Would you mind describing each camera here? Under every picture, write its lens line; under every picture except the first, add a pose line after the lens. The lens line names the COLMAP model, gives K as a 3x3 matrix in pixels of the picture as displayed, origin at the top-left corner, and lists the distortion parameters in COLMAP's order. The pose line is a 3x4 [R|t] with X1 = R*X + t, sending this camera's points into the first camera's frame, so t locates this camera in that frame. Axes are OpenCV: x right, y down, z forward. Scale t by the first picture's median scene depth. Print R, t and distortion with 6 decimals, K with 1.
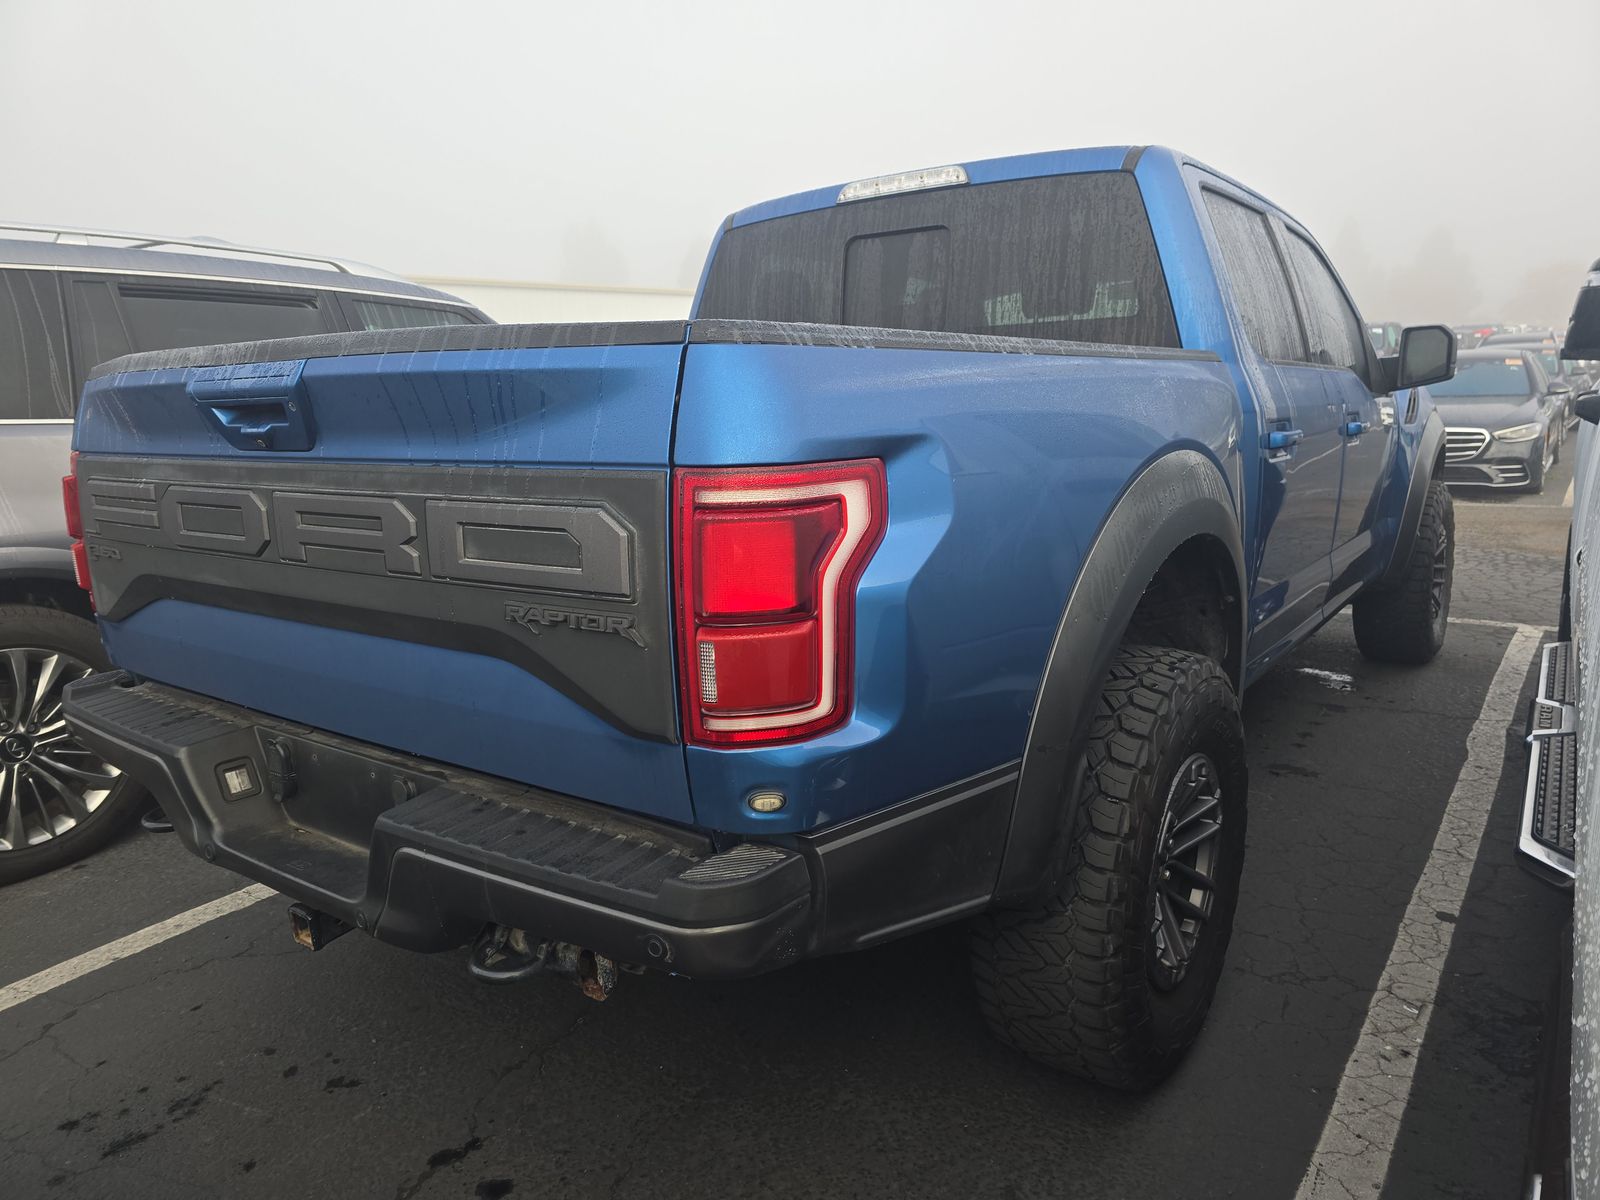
lens RADIAL K [[1069.6, 0, 798.4], [0, 1069.6, 604.2], [0, 0, 1]] dist [0.056943, -0.041768]
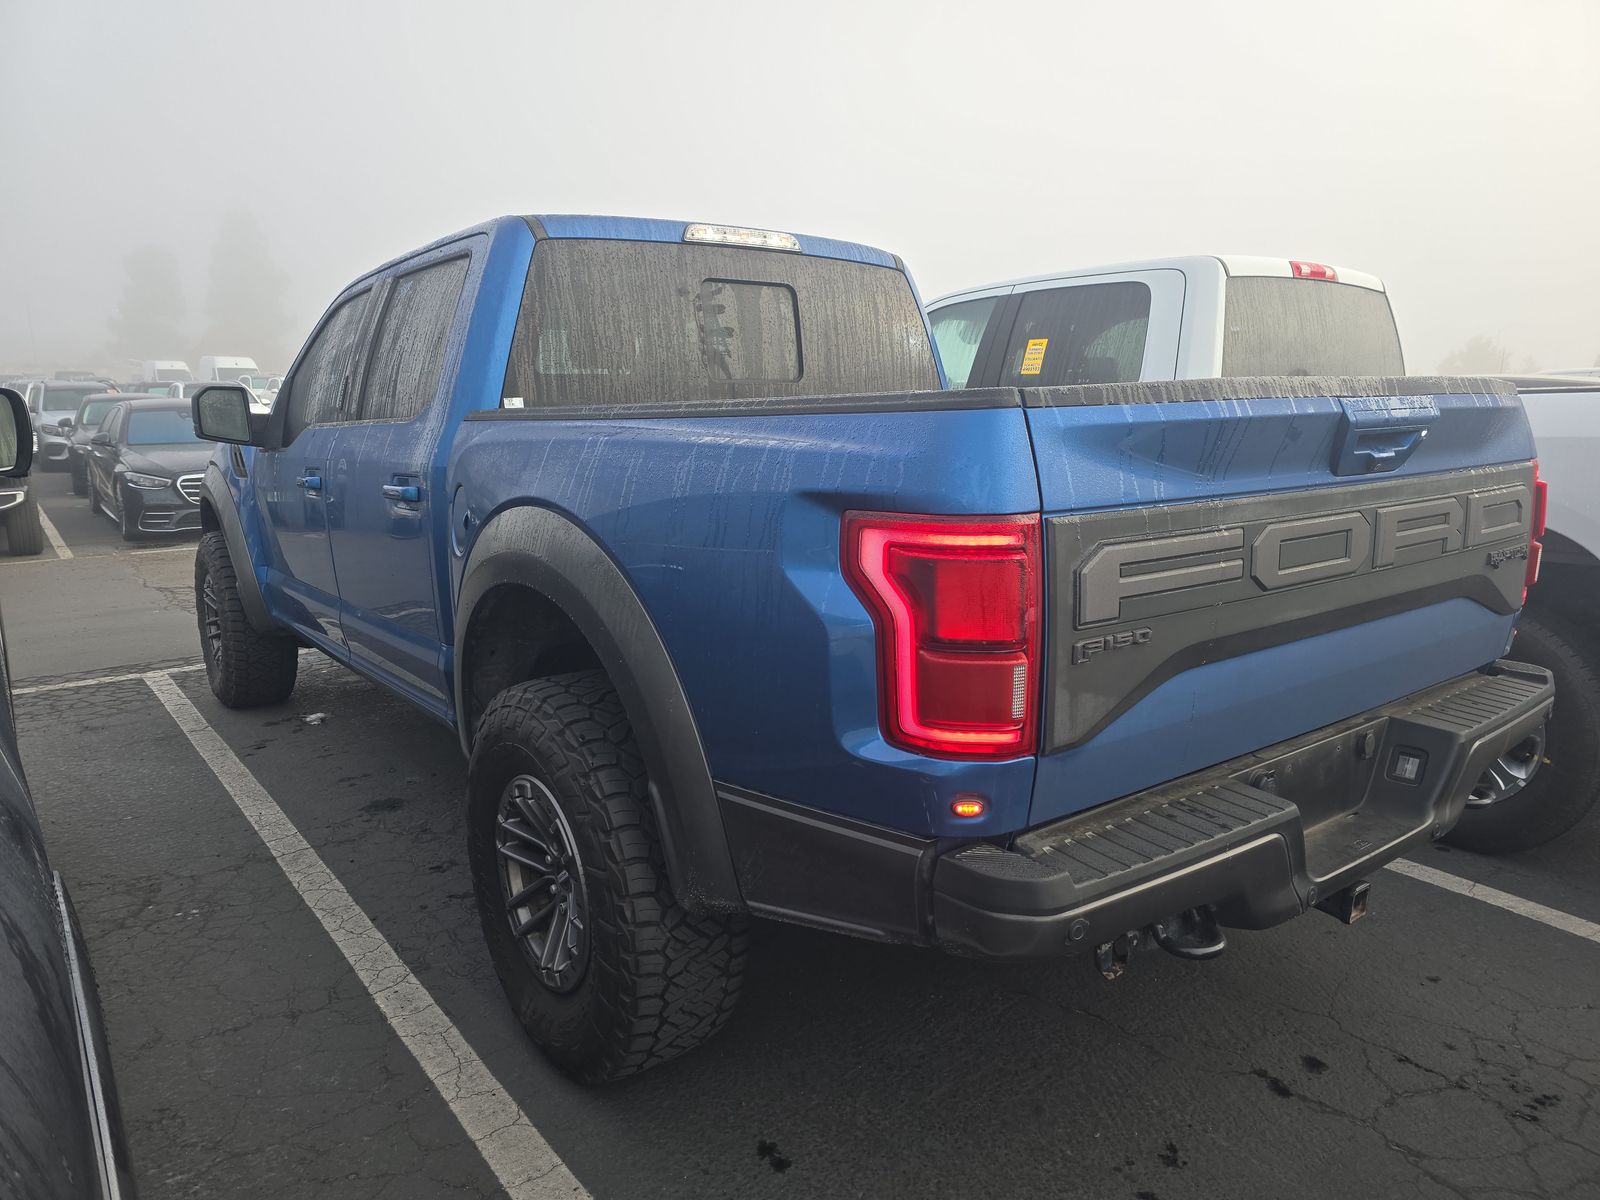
lens RADIAL K [[1069.6, 0, 788.9], [0, 1069.6, 608.1], [0, 0, 1]] dist [0.056943, -0.041768]
pose [[0.287933, -0.151852, 0.945535, -1.522718], [0.190449, 0.976706, 0.098863, -0.202598], [-0.938522, 0.151611, 0.310146, 1.082620]]
